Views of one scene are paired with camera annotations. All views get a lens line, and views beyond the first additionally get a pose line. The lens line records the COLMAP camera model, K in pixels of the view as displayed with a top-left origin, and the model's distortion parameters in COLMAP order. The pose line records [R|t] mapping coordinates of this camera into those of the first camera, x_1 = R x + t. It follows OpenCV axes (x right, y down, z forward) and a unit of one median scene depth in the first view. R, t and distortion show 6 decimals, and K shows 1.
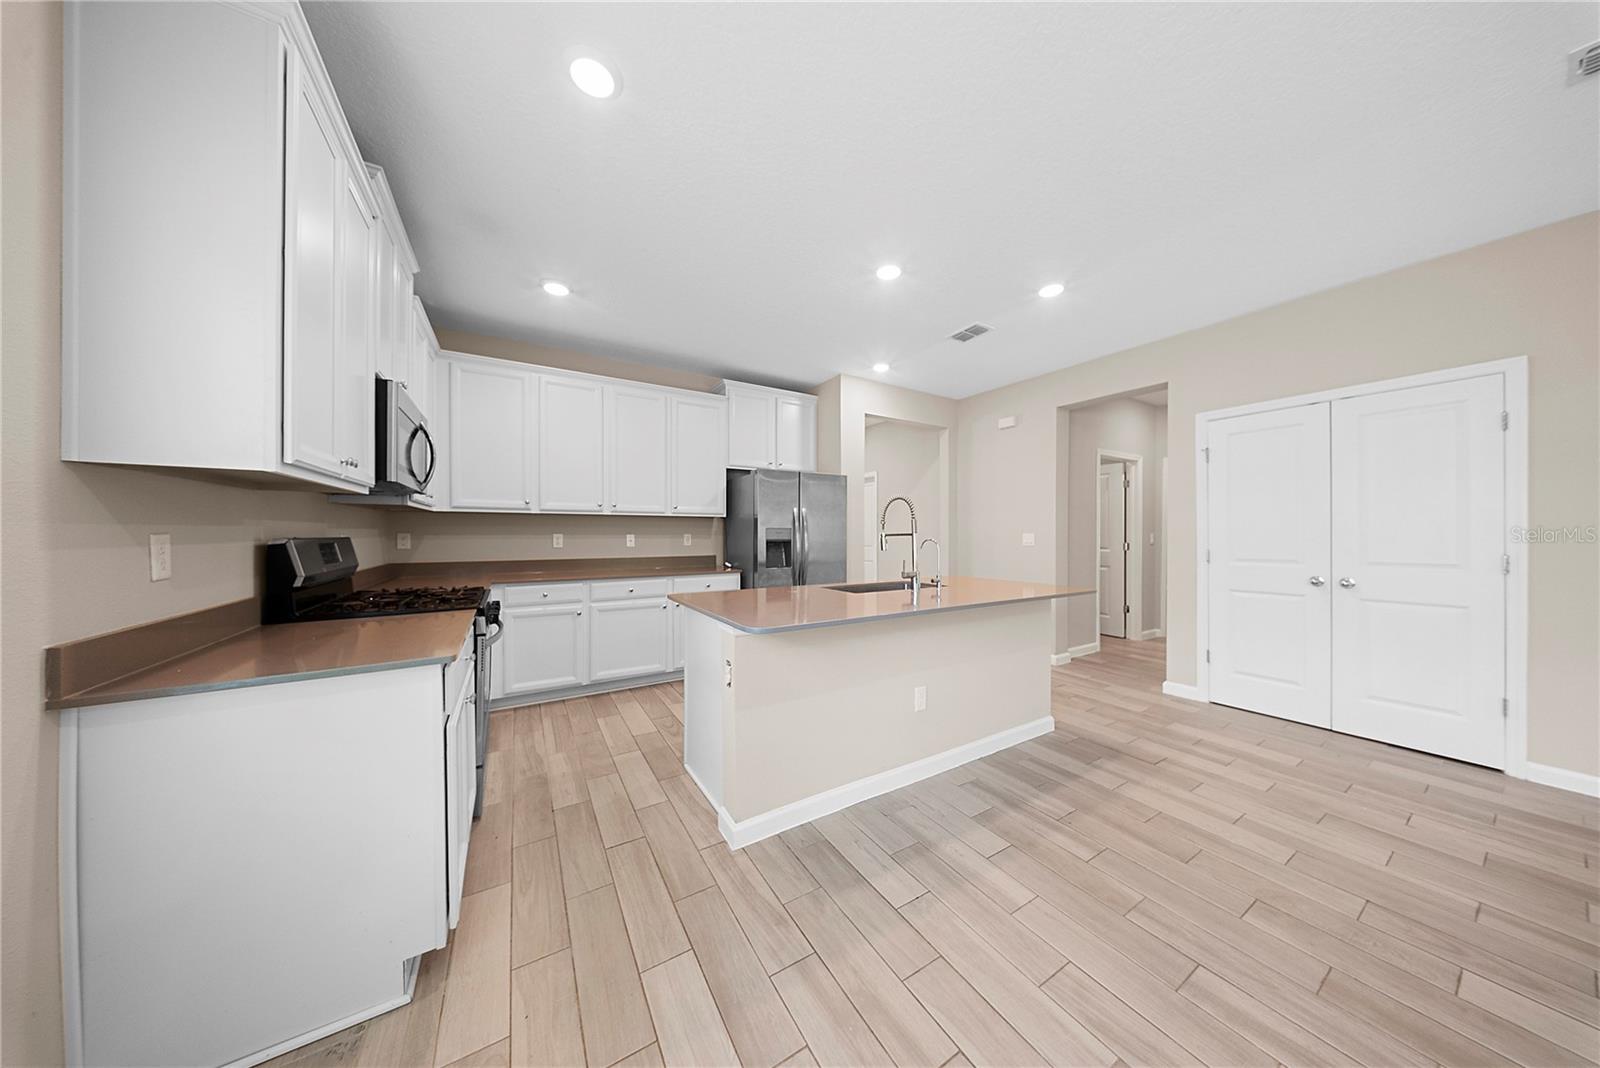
lens RADIAL K [[474.8, 0, 808.5], [0, 474.8, 534.3], [0, 0, 1]] dist [0.000472, -0.000004]
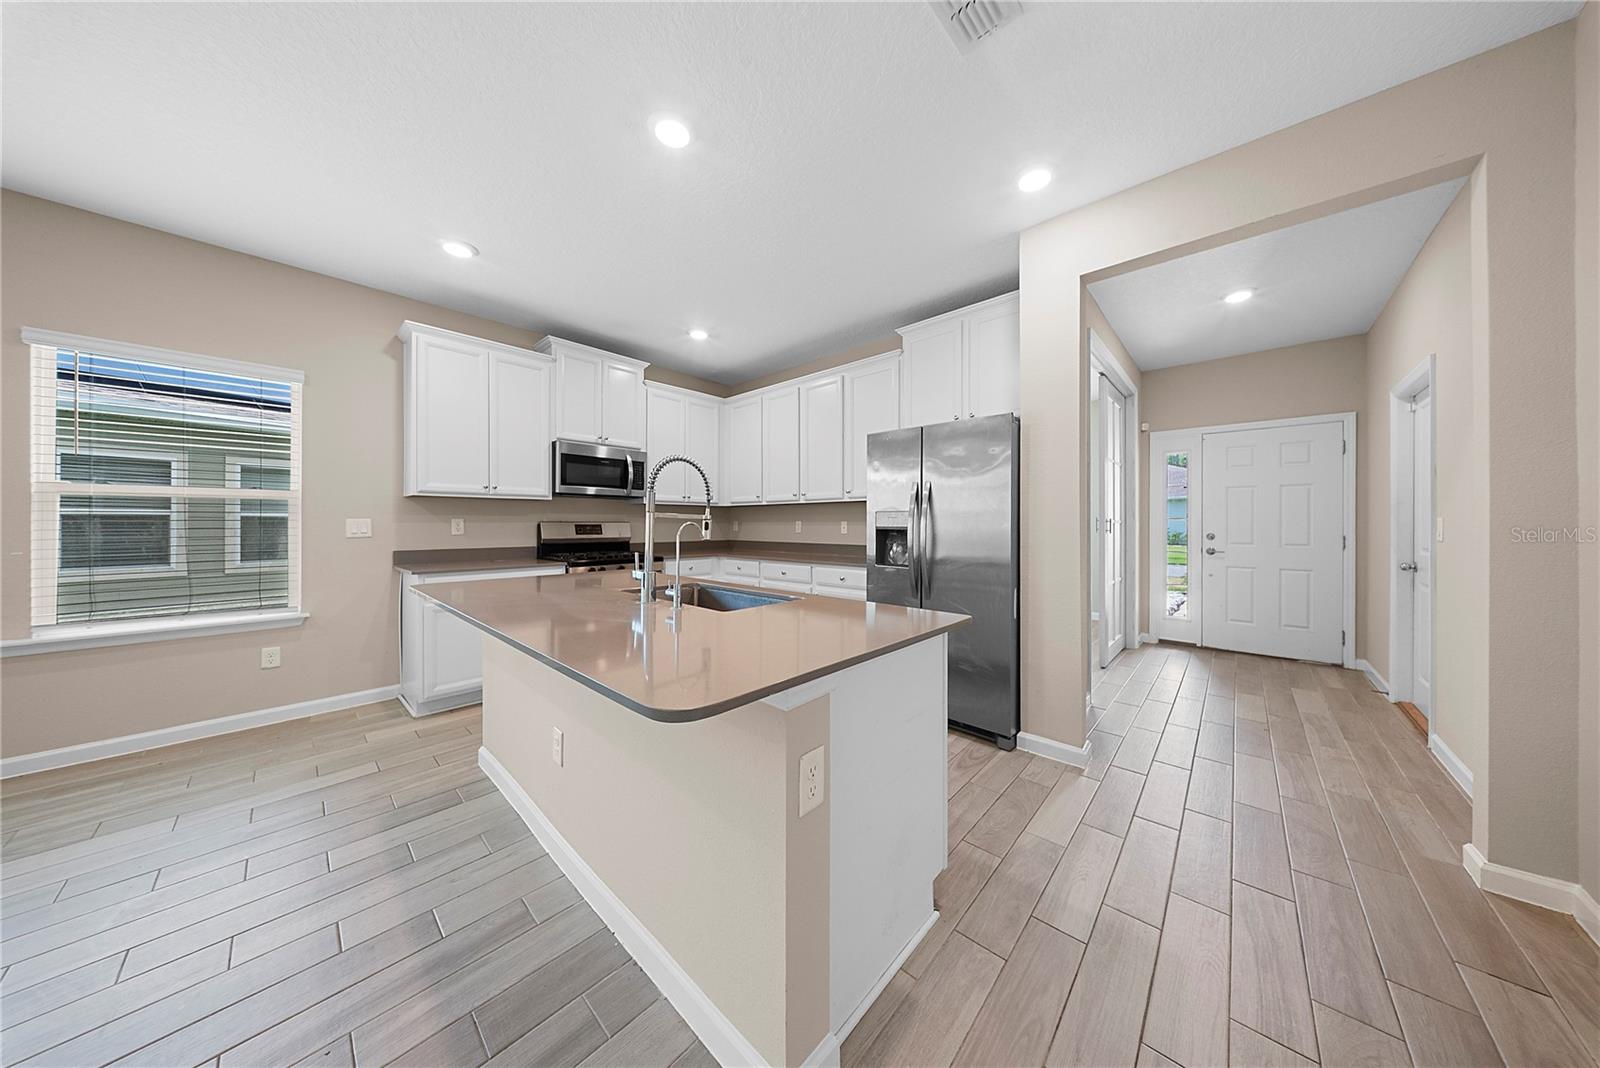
lens RADIAL K [[474.8, 0, 808.5], [0, 474.8, 524.6], [0, 0, 1]] dist [0.000472, -0.000004]
pose [[0.282843, 0.001743, -0.959165, 0.689358], [-0.003241, 0.999994, 0.000861, 0.007986], [0.959161, 0.002865, 0.282847, 0.775916]]
